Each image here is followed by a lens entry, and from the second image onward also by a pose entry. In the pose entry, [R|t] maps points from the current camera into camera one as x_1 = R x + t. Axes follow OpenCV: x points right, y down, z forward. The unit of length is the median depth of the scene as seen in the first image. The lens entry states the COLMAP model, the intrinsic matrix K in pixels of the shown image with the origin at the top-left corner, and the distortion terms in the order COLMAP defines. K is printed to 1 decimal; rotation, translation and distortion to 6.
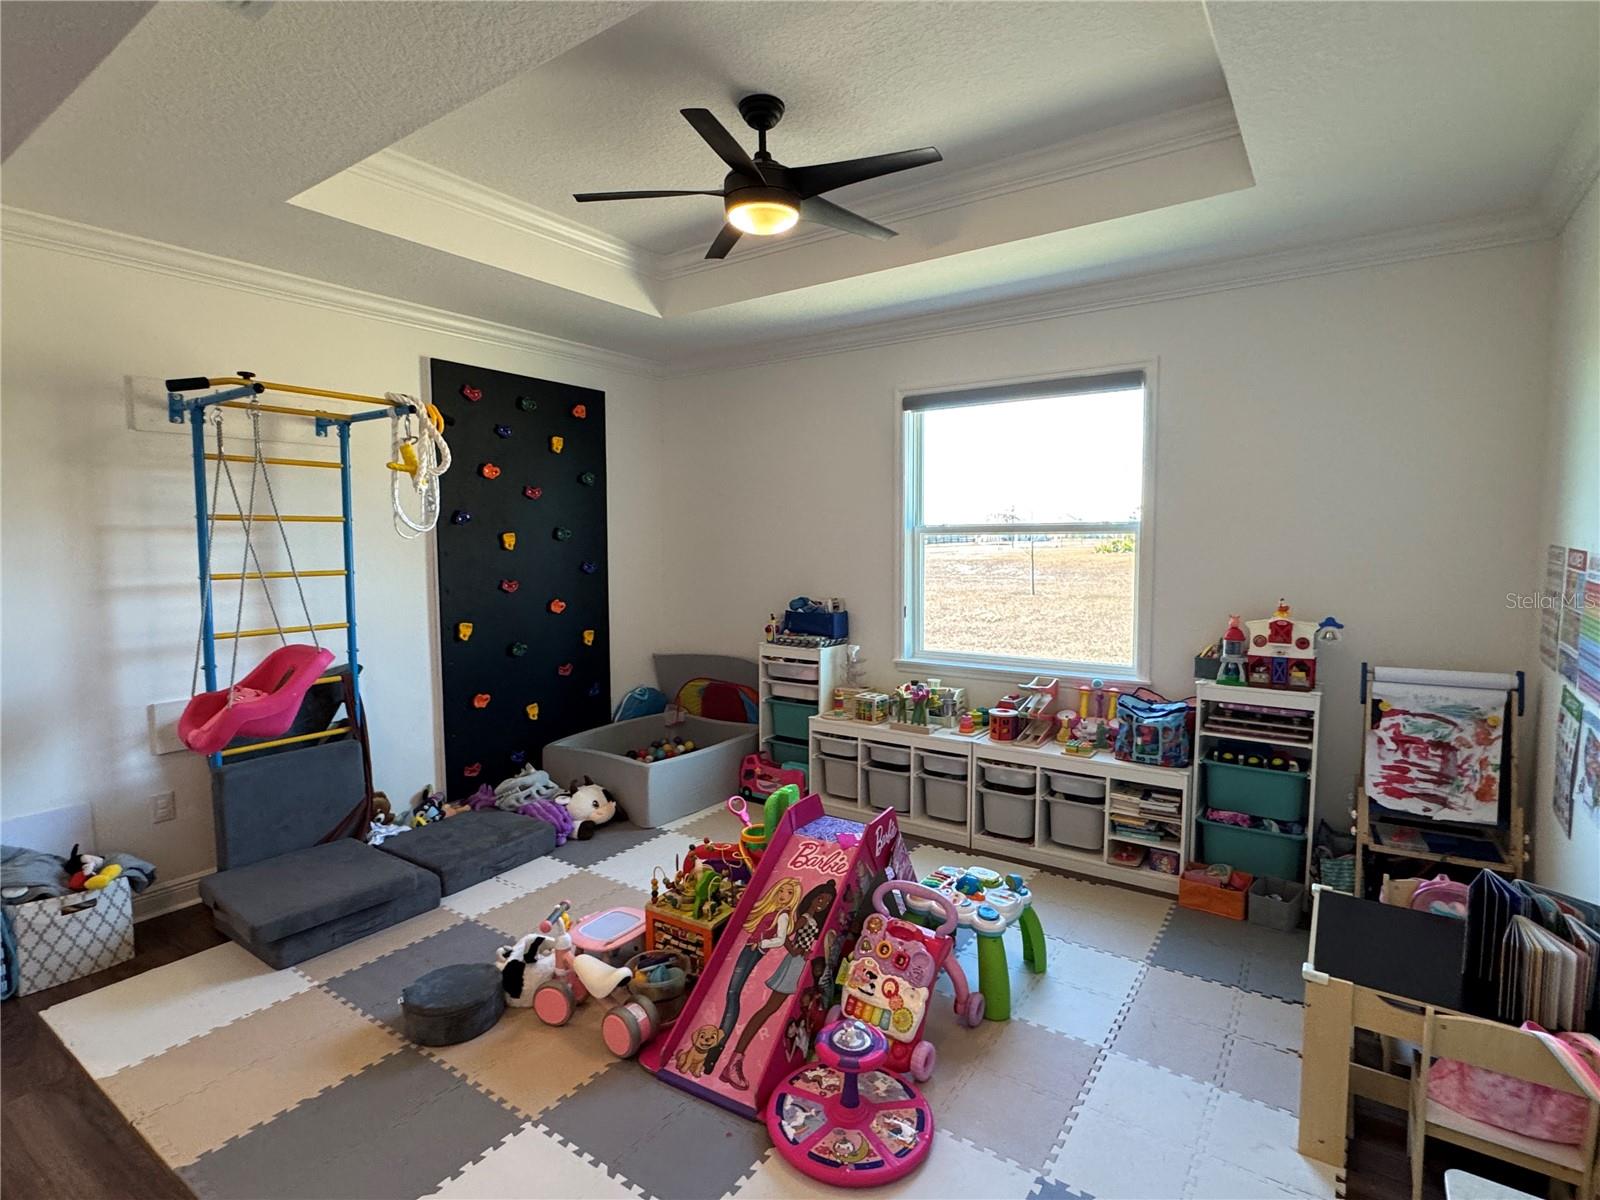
lens RADIAL K [[803.0, 0, 794.1], [0, 803.0, 600.3], [0, 0, 1]] dist [-0.001012, 0.000206]
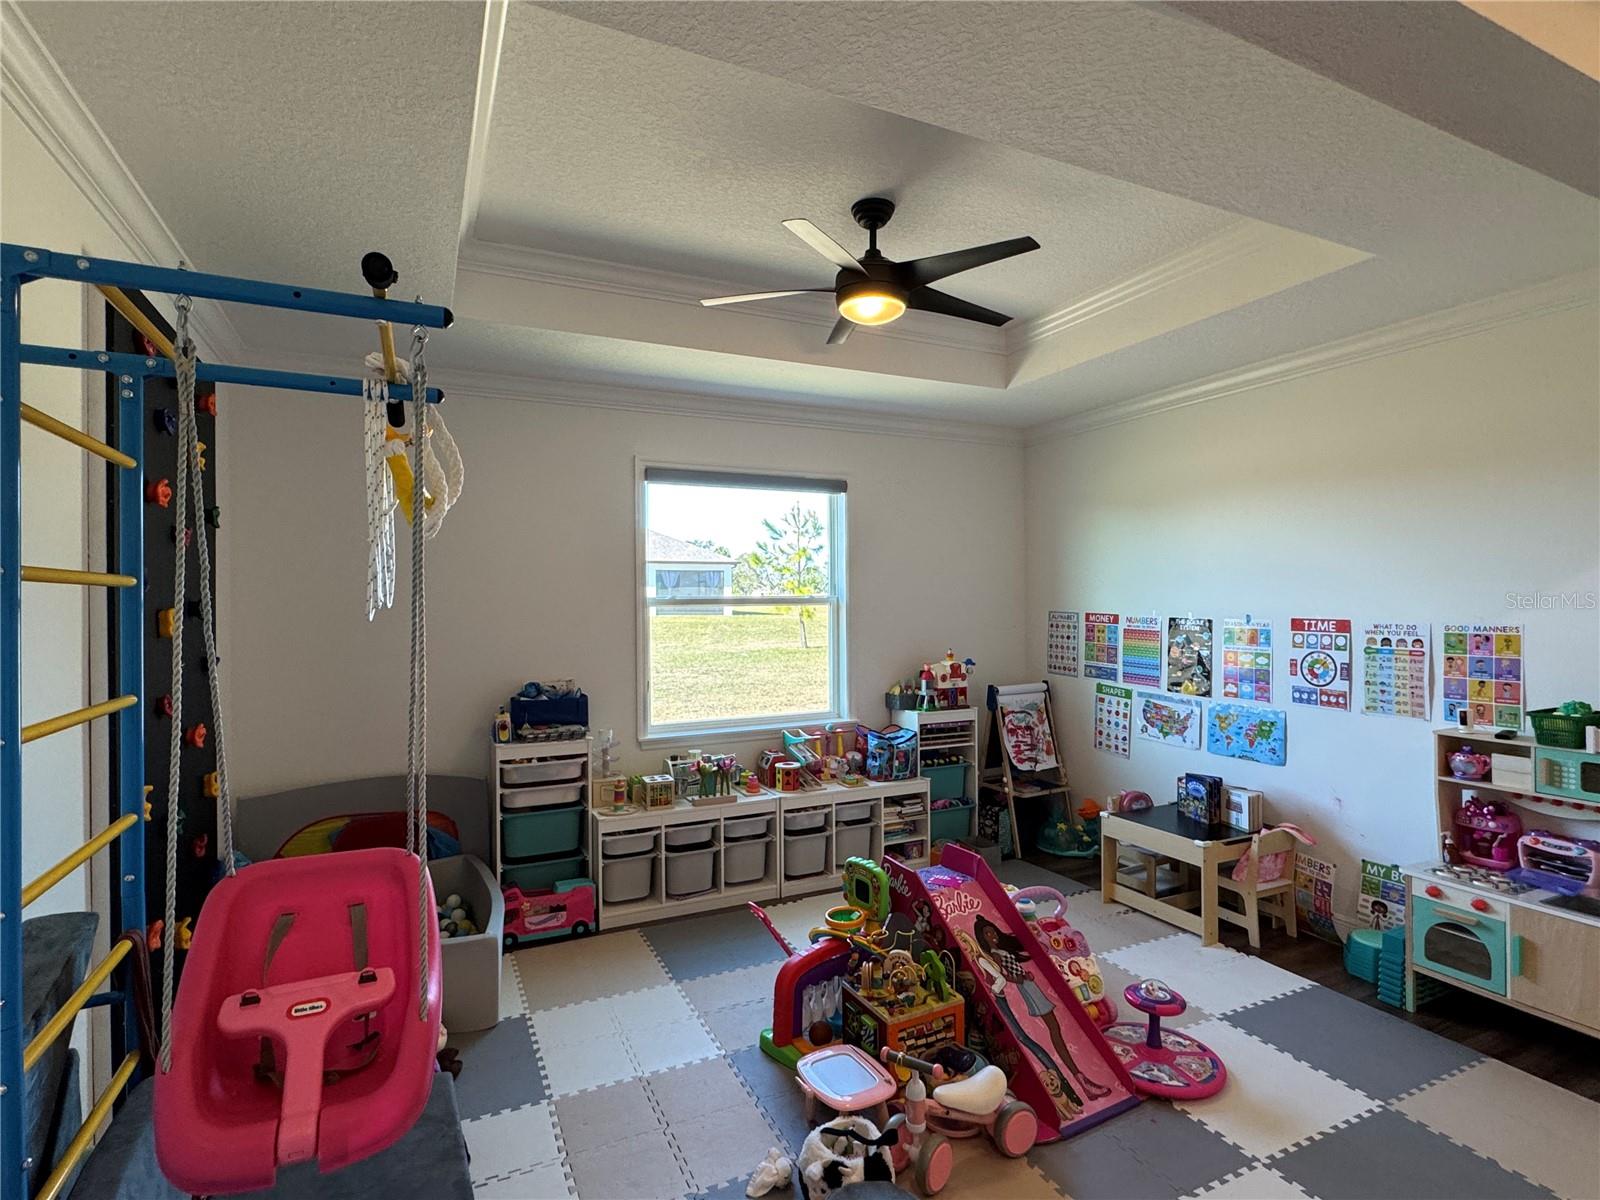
lens RADIAL K [[803.0, 0, 794.1], [0, 803.0, 600.3], [0, 0, 1]] dist [-0.001012, 0.000206]
pose [[0.497344, 0.001753, 0.867552, -0.824654], [0.071827, 0.996482, -0.043190, -0.047209], [-0.864575, 0.083793, 0.495468, 0.491570]]
